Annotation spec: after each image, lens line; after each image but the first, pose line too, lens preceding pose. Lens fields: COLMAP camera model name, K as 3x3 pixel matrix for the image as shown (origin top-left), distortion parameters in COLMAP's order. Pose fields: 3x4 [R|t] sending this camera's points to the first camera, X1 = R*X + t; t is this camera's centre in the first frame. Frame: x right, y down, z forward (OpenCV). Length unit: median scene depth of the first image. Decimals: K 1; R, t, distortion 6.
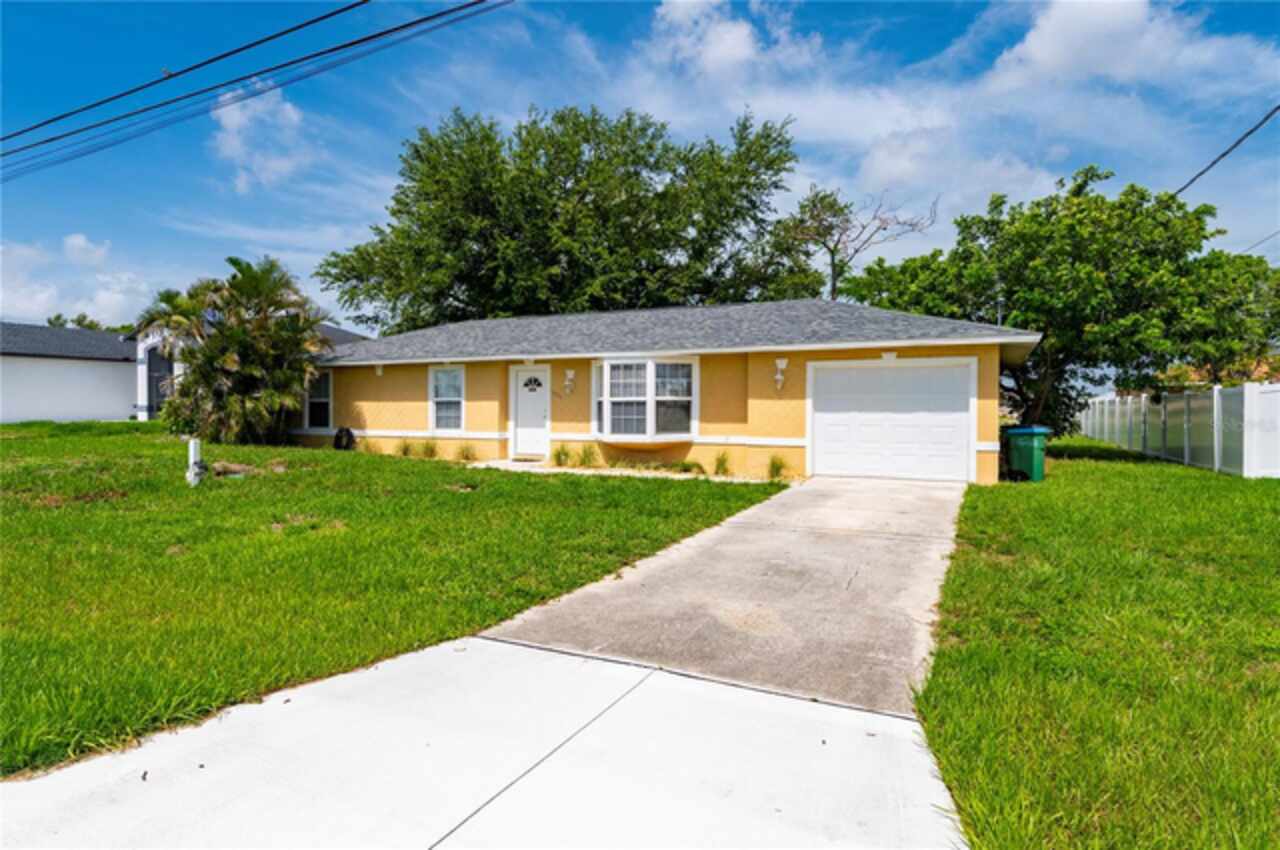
lens RADIAL K [[642.4, 0, 639.9], [0, 642.4, 406.6], [0, 0, 1]] dist [-0.000040, -0.000051]
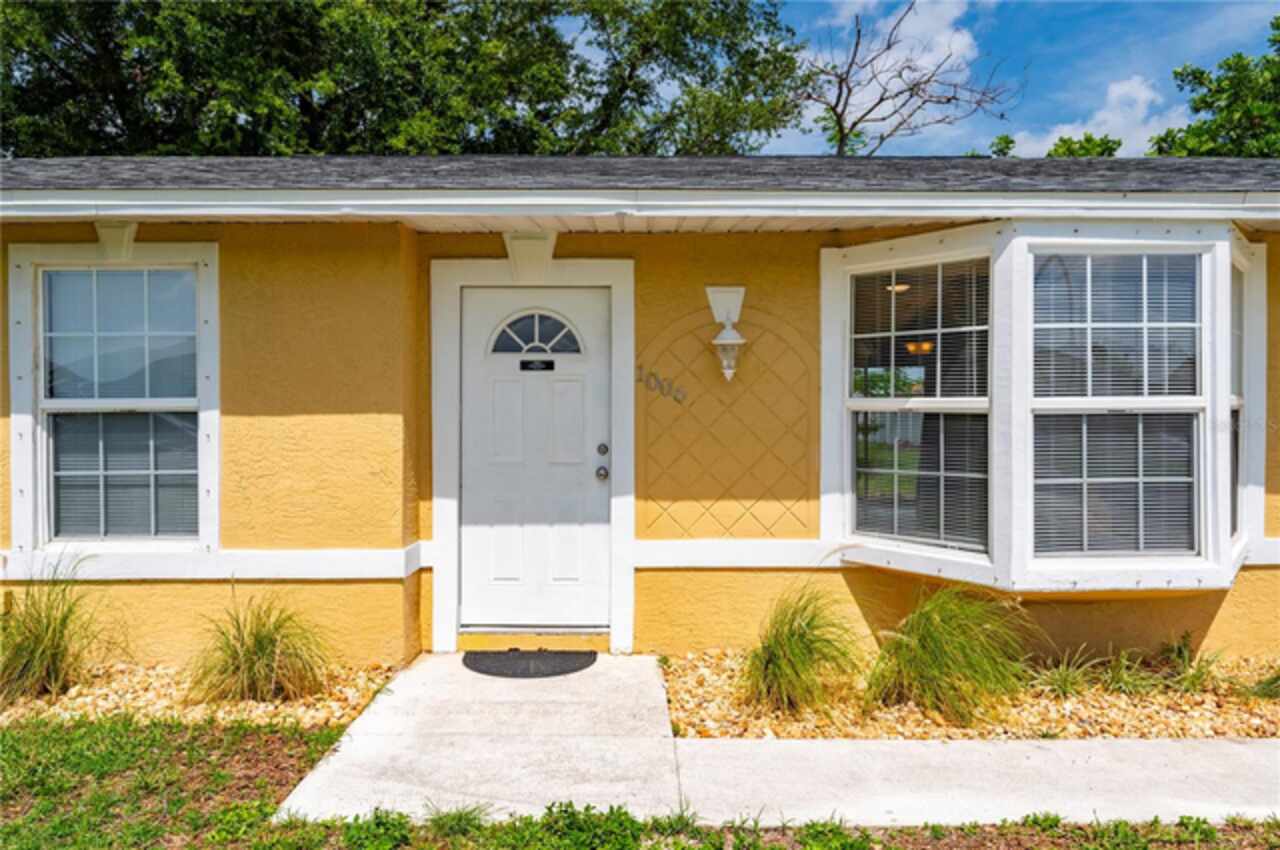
lens RADIAL K [[781.8, 0, 559.6], [0, 781.8, 423.4], [0, 0, 1]] dist [-0.006341, -0.001128]
pose [[0.915882, -0.007528, 0.401378, -0.290168], [0.004268, 0.999950, 0.009015, -0.007253], [-0.401425, -0.006543, 0.915868, 0.752010]]
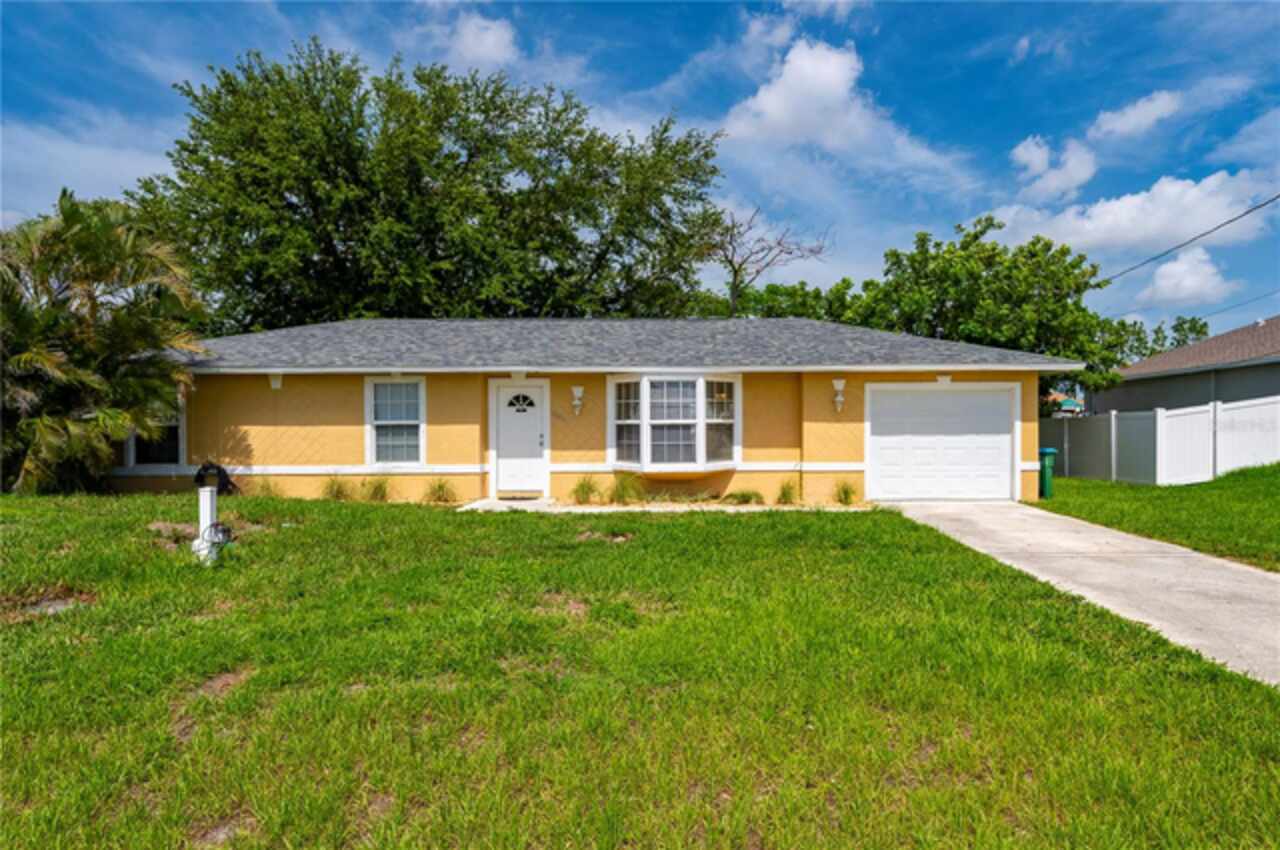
lens RADIAL K [[690.3, 0, 639.3], [0, 690.3, 432.9], [0, 0, 1]] dist [-0.002463, -0.000509]
pose [[0.914467, -0.005725, 0.404620, -0.396154], [0.004771, 0.999983, 0.003366, -0.000374], [-0.404633, -0.001147, 0.914479, 0.159302]]
